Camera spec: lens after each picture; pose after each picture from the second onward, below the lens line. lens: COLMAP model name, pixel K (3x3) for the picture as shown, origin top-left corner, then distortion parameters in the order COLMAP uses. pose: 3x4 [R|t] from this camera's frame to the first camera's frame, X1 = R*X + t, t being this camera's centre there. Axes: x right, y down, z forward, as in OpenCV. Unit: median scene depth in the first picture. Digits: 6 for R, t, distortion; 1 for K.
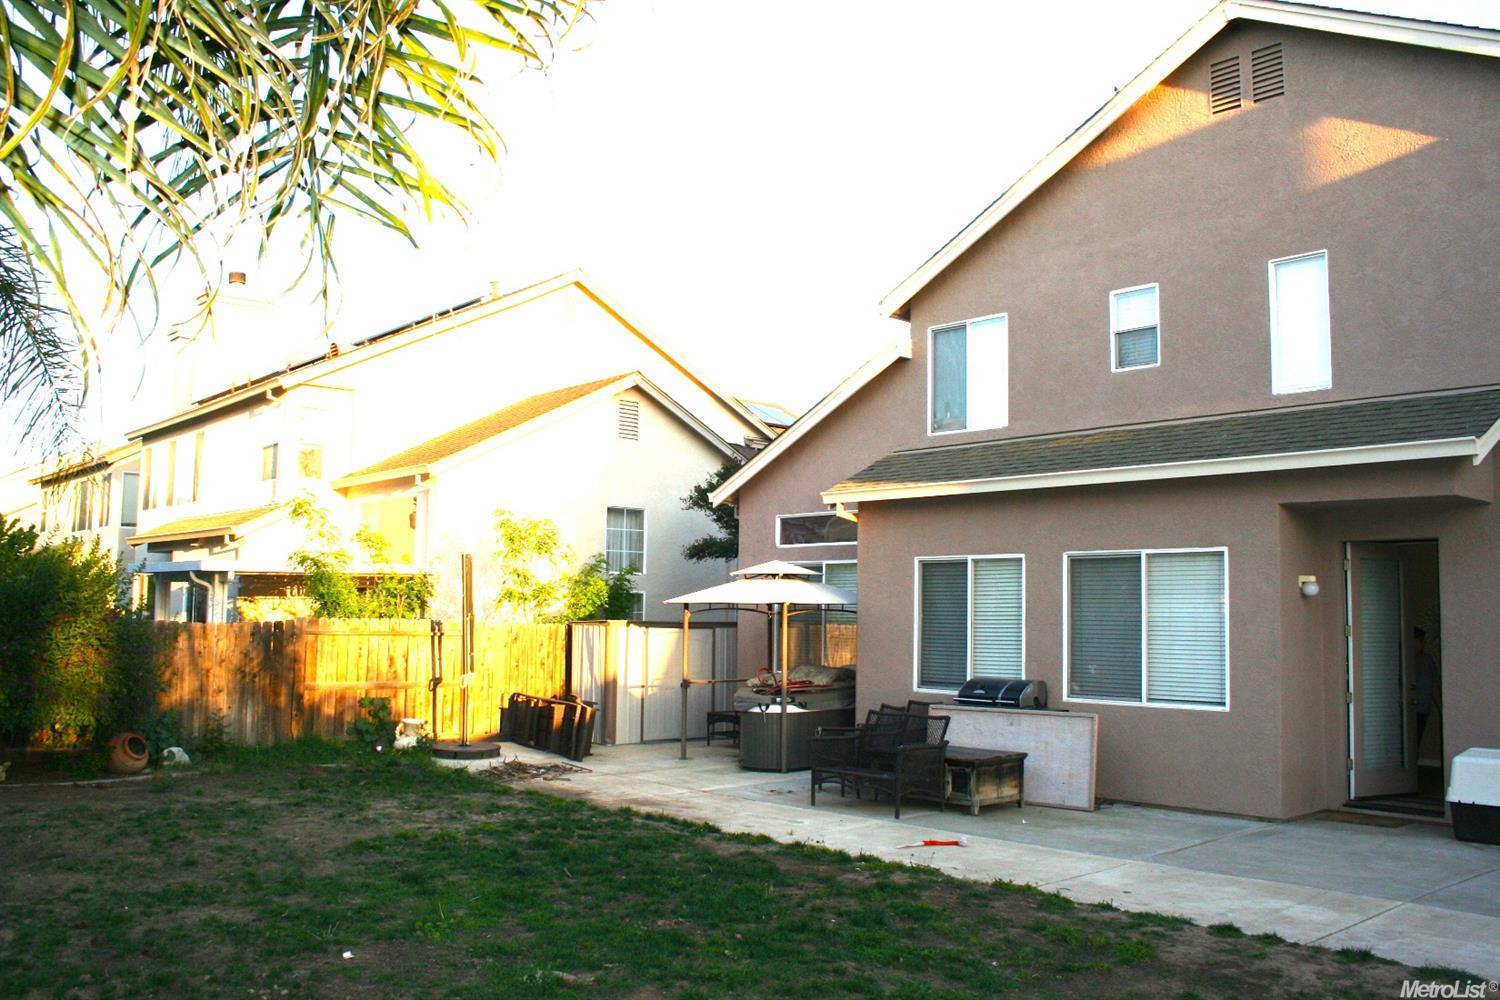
lens RADIAL K [[1255.8, 0, 731.7], [0, 1255.8, 498.3], [0, 0, 1]] dist [-0.156725, 0.130879]
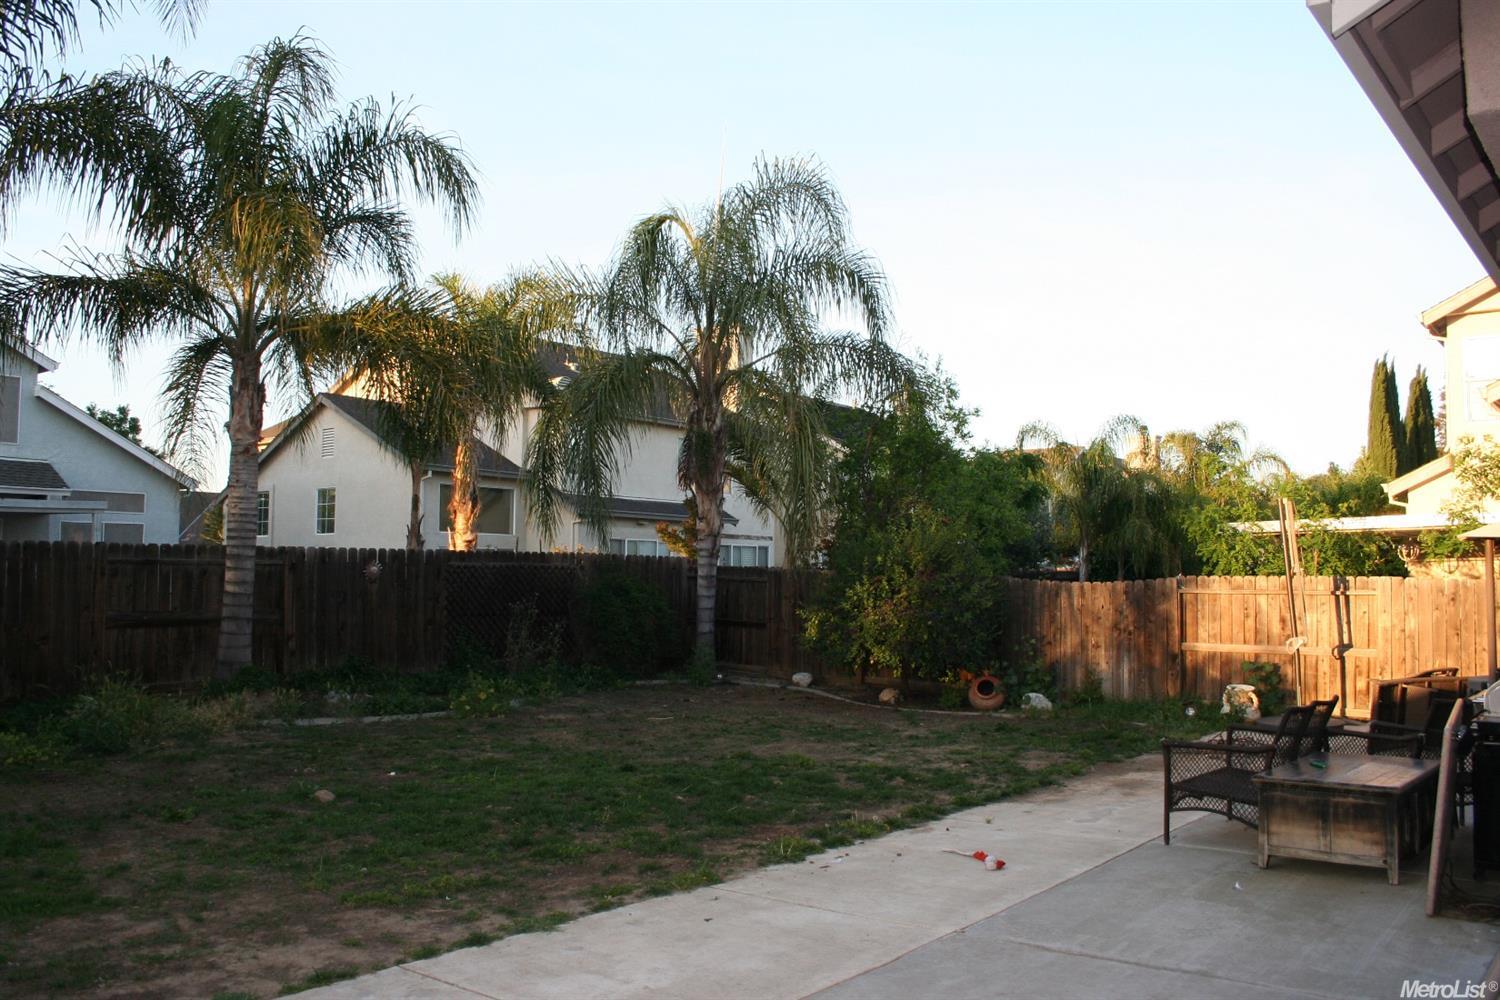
lens RADIAL K [[1255.8, 0, 731.7], [0, 1255.8, 498.3], [0, 0, 1]] dist [-0.156725, 0.130879]
pose [[0.176457, -0.075293, -0.981424, 0.546558], [0.085251, 0.994492, -0.060968, 0.062415], [0.980610, -0.072909, 0.181904, 0.462123]]
